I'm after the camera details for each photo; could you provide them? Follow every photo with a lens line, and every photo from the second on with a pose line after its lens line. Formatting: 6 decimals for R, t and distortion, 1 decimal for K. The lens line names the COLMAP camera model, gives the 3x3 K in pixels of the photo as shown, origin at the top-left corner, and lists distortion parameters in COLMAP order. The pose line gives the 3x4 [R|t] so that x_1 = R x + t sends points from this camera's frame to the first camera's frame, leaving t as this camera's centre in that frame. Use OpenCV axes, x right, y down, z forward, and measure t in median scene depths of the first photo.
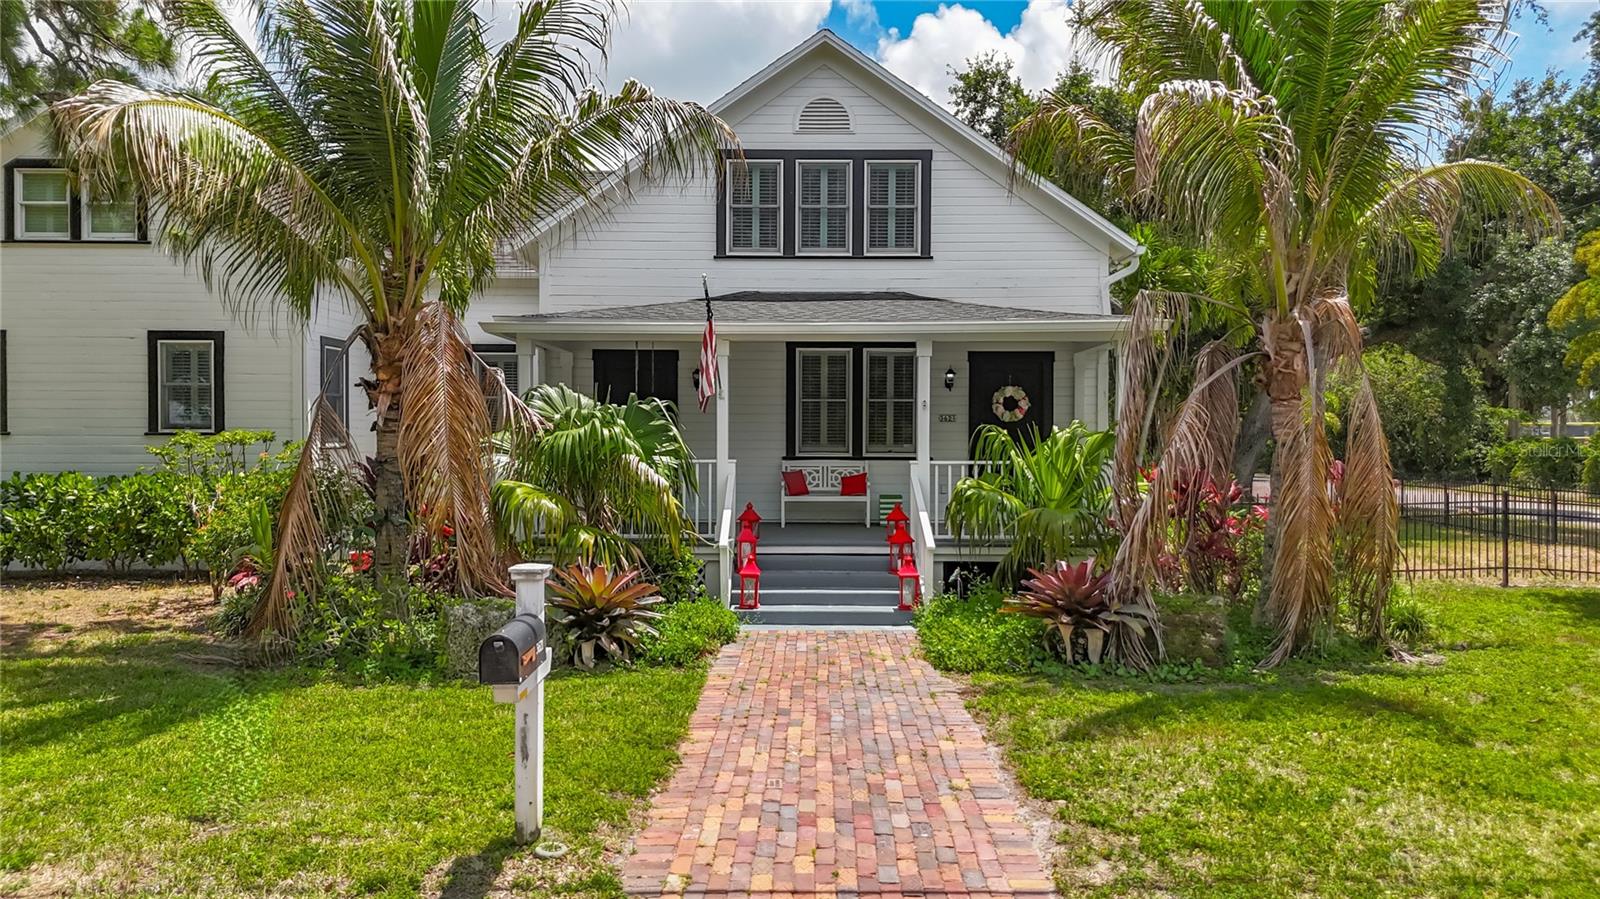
lens RADIAL K [[1188.0, 0, 857.6], [0, 1188.0, 567.5], [0, 0, 1]] dist [0.036656, -0.043211]
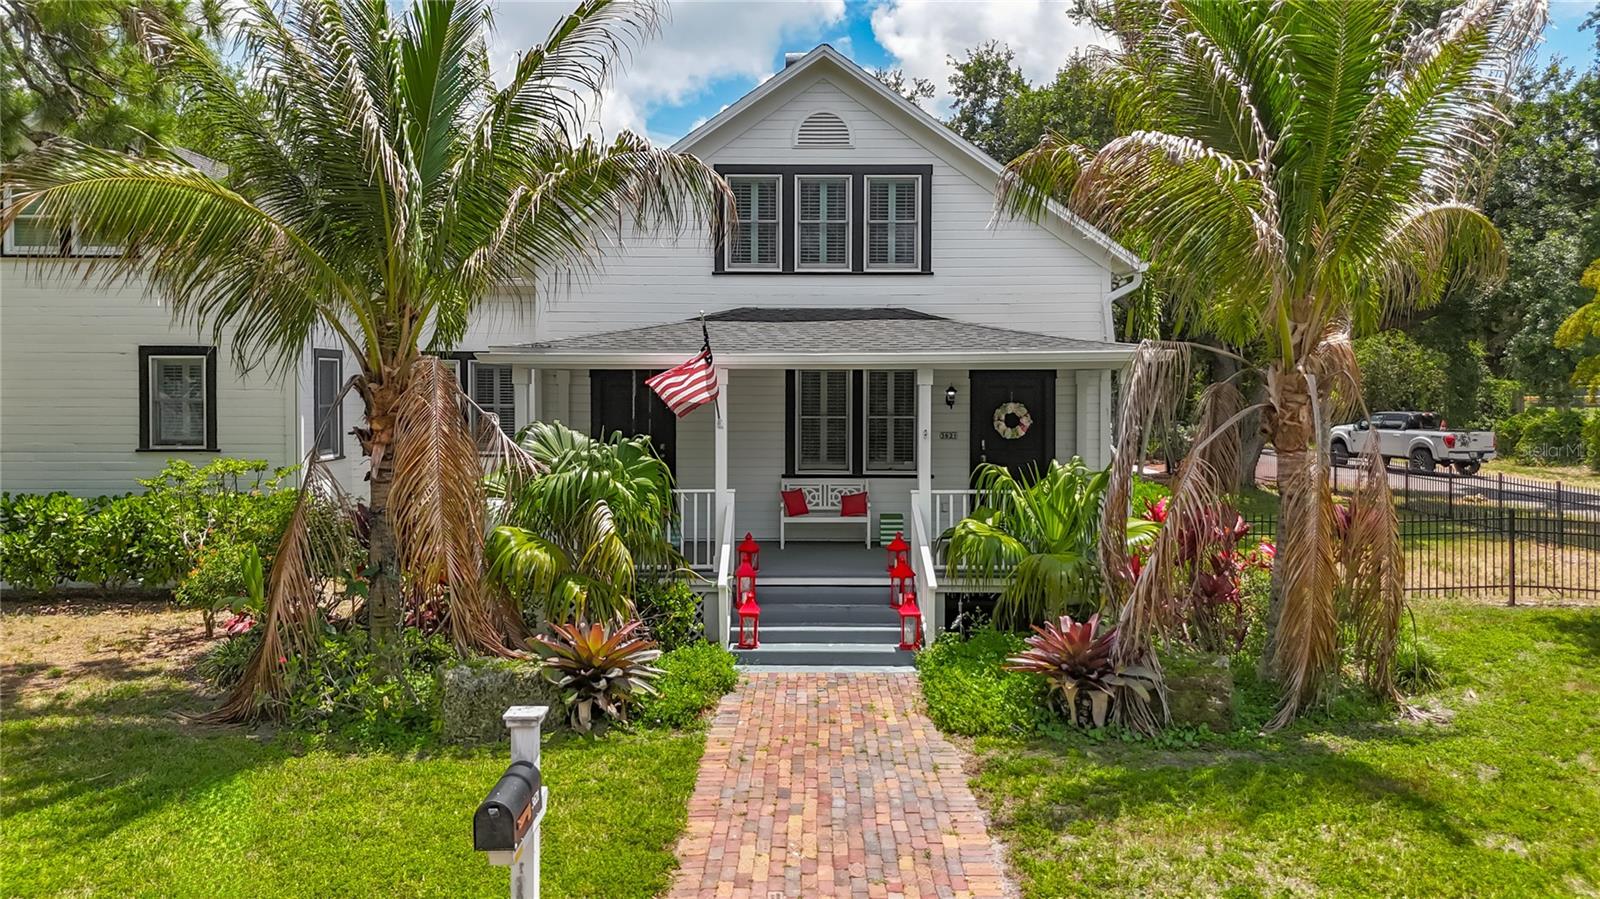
lens RADIAL K [[1188.0, 0, 859.2], [0, 1188.0, 401.4], [0, 0, 1]] dist [0.036656, -0.043211]
pose [[0.999993, -0.002084, 0.003097, -0.001862], [0.002078, 0.999996, 0.001719, -0.165094], [-0.003101, -0.001713, 0.999994, 0.011746]]
